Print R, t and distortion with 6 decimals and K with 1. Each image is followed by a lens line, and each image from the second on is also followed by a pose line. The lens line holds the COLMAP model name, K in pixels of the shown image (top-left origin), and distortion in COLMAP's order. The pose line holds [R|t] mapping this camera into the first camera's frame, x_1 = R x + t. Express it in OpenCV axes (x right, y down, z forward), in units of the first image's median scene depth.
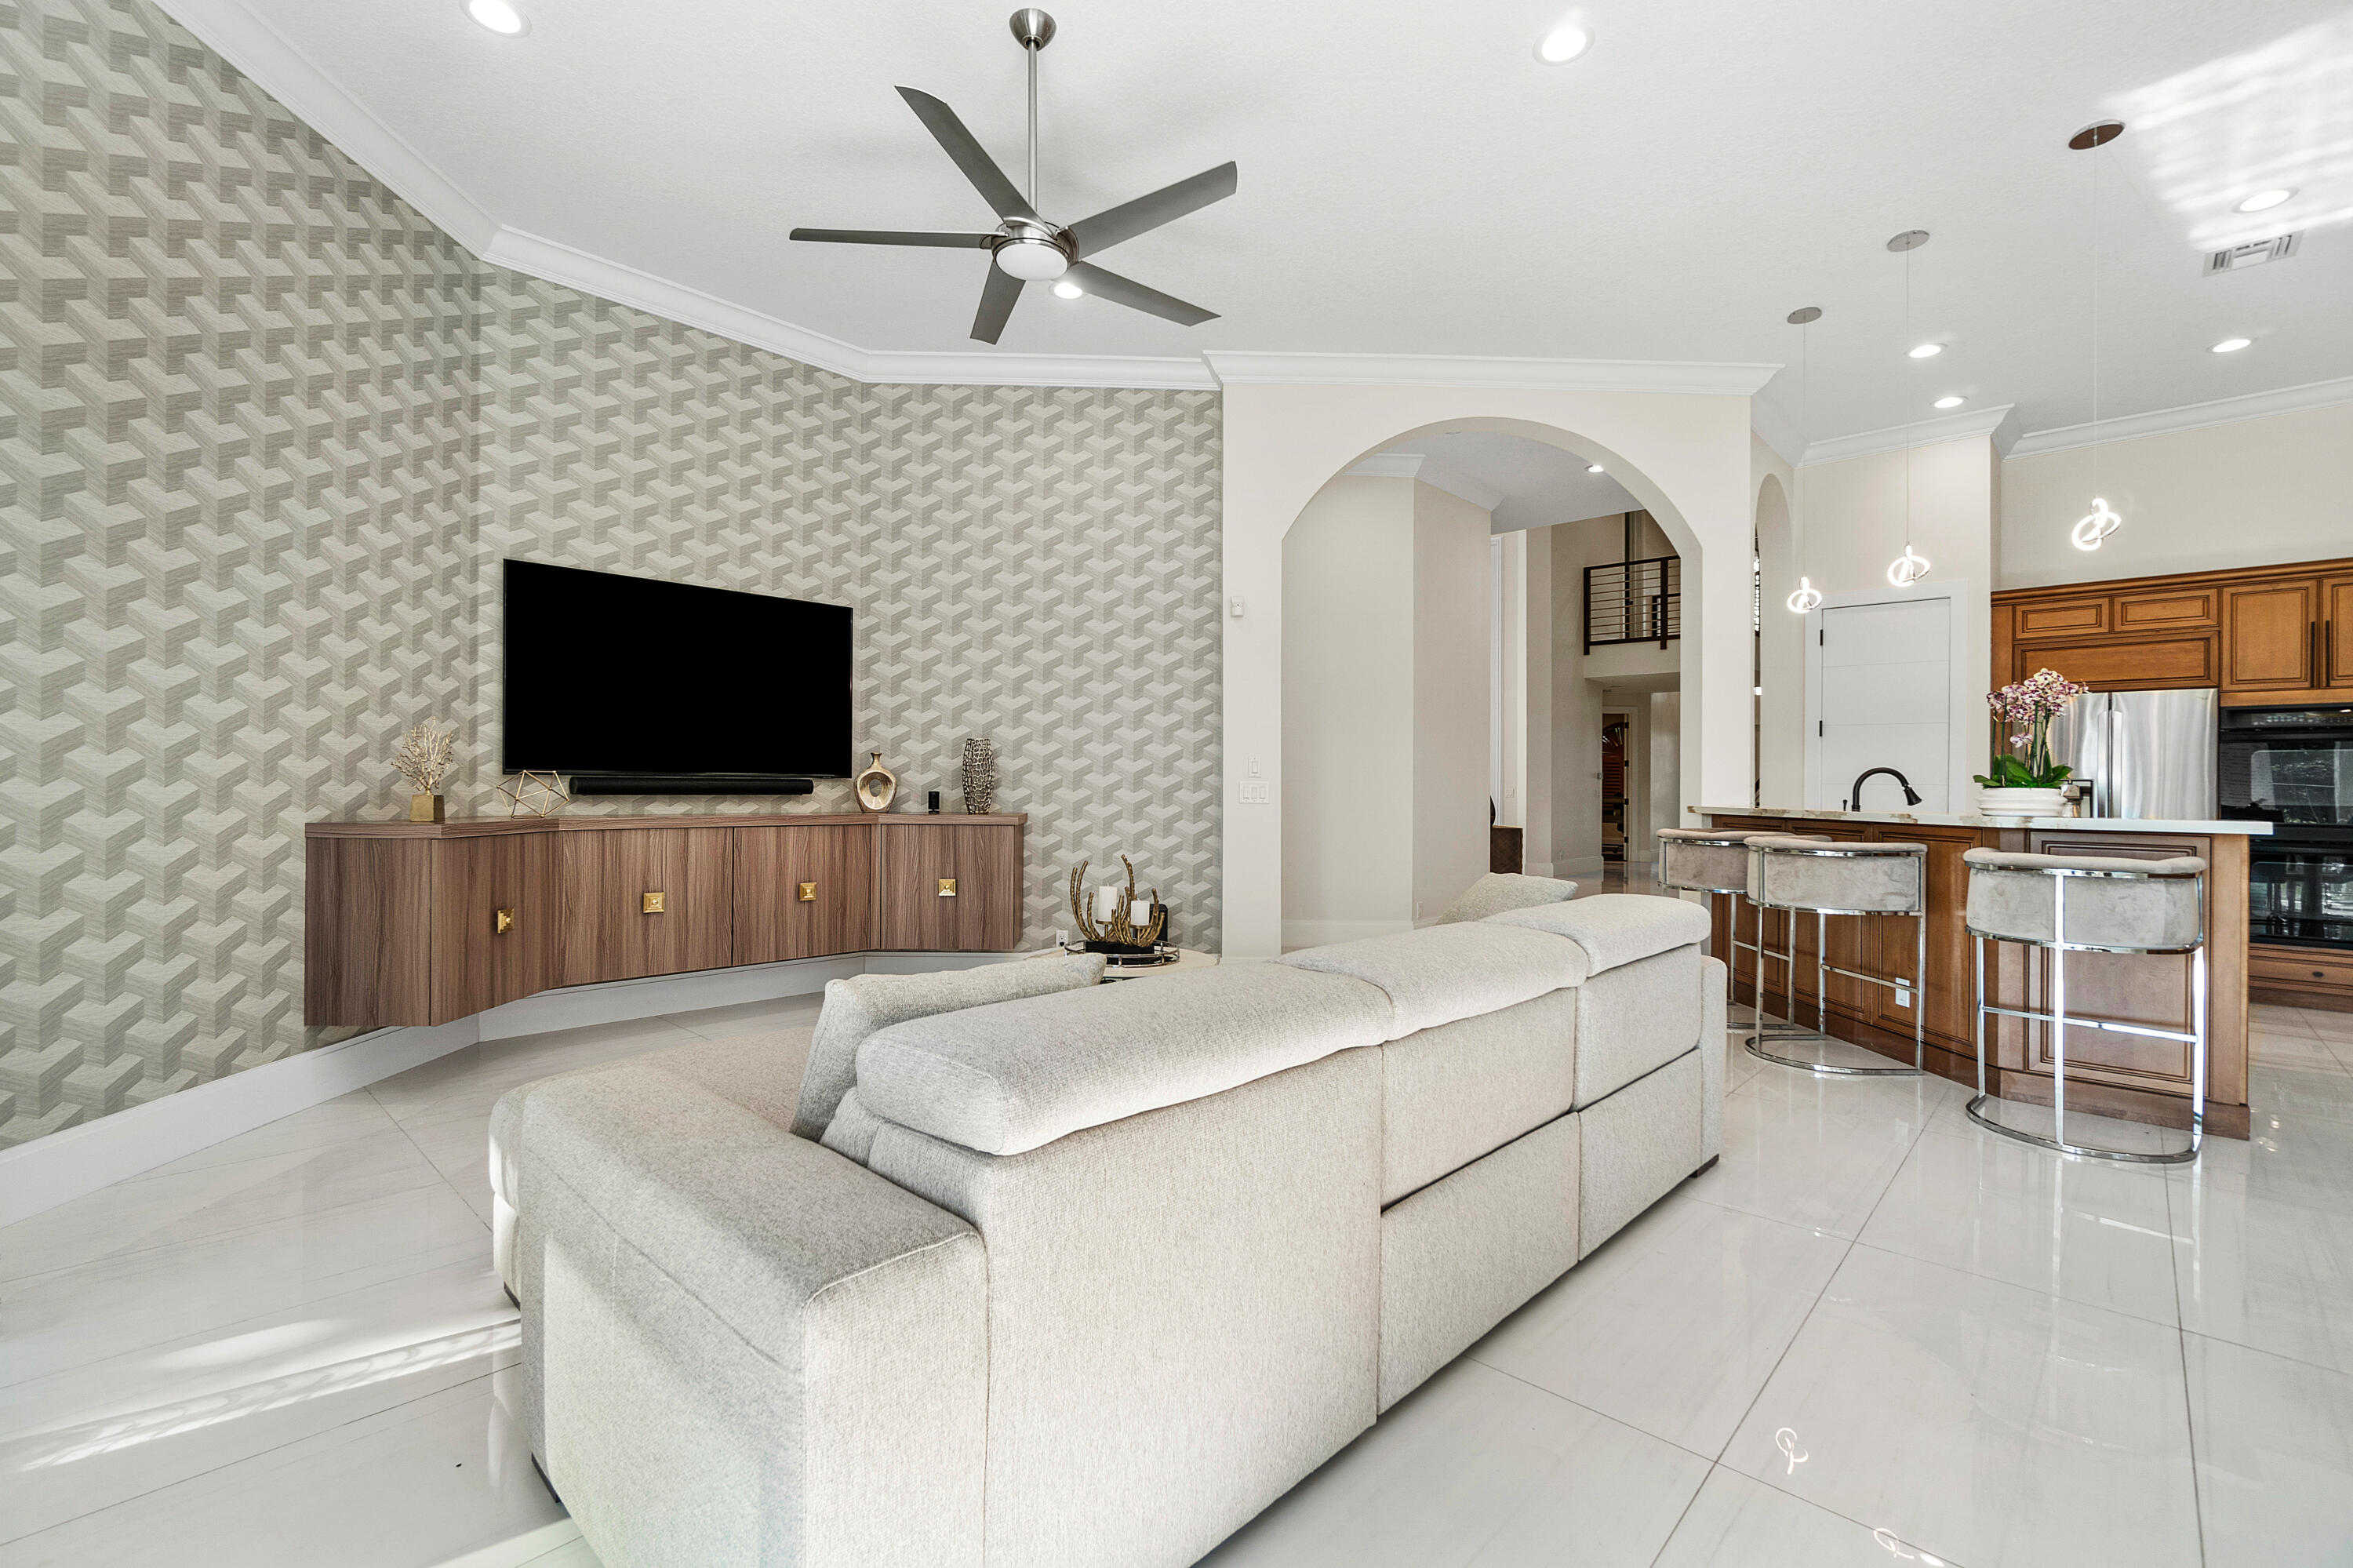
lens RADIAL K [[1038.7, 0, 1179.1], [0, 1038.7, 808.3], [0, 0, 1]] dist [-0.003859, 0.001020]
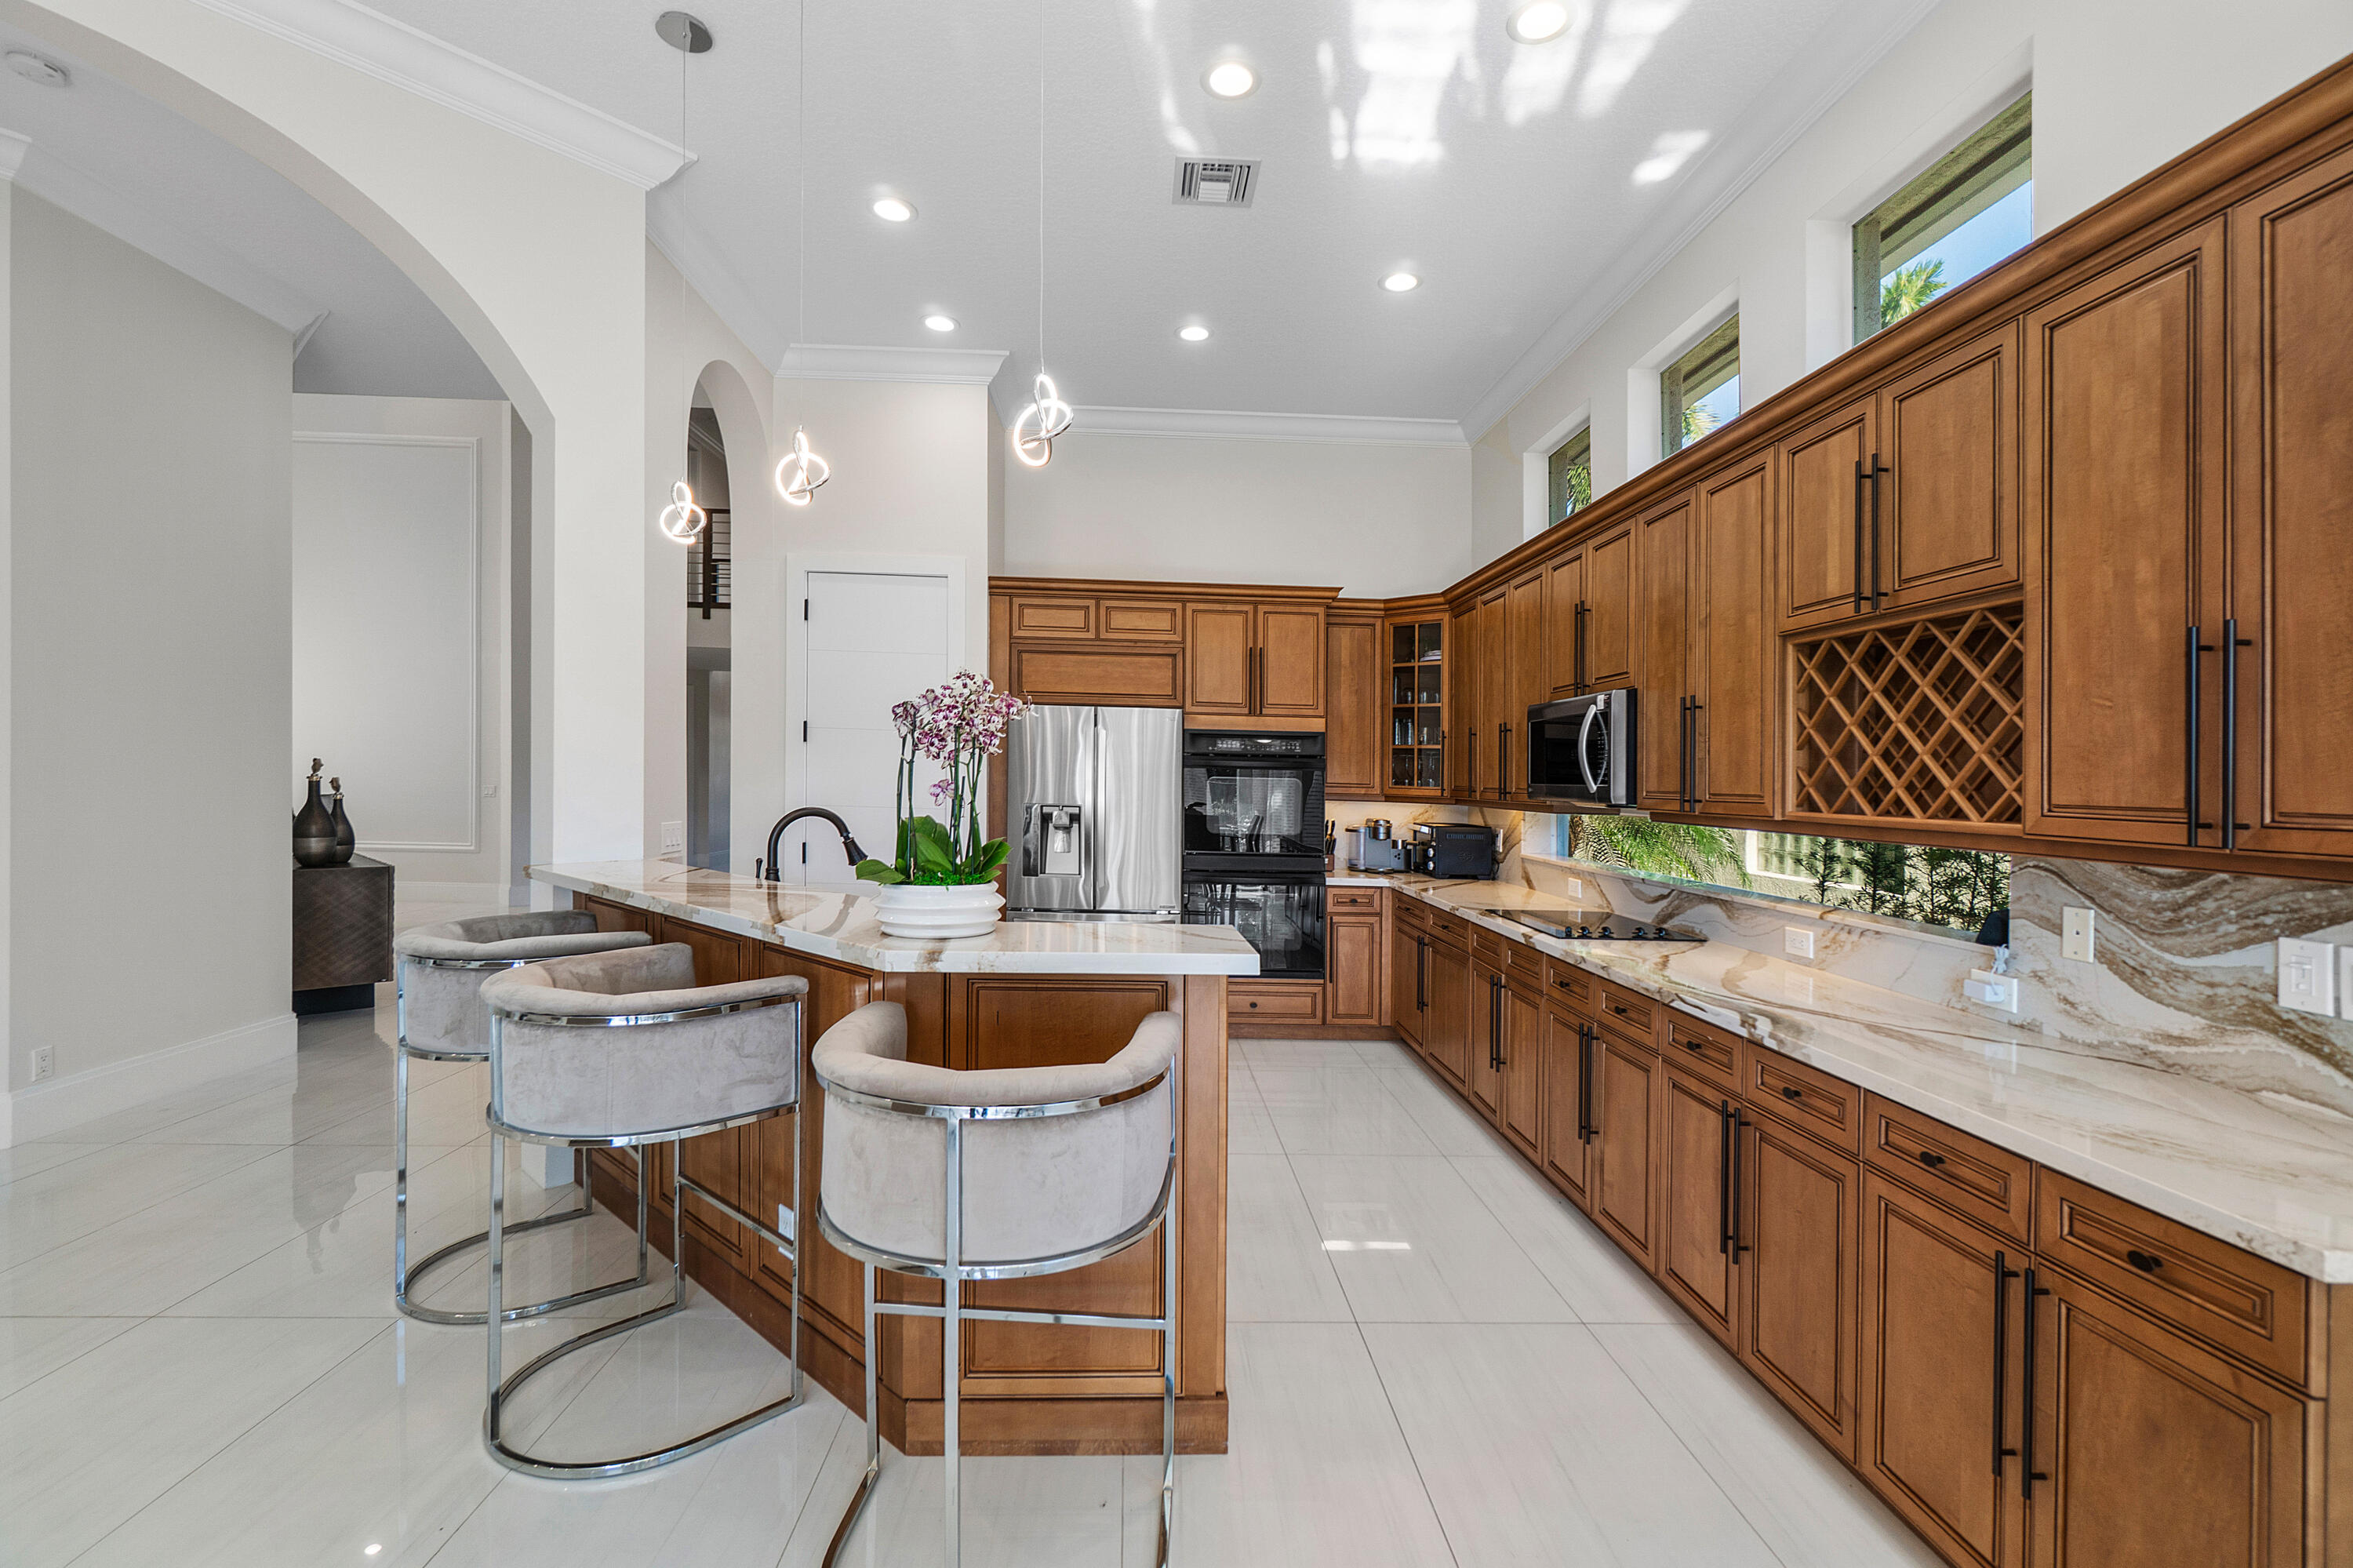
lens RADIAL K [[1038.7, 0, 1189.0], [0, 1038.7, 776.5], [0, 0, 1]] dist [-0.003859, 0.001020]
pose [[0.696396, 0.007776, 0.717615, 0.315209], [-0.001540, 0.999955, -0.009341, -0.043555], [-0.717656, 0.005400, 0.696377, 0.322665]]
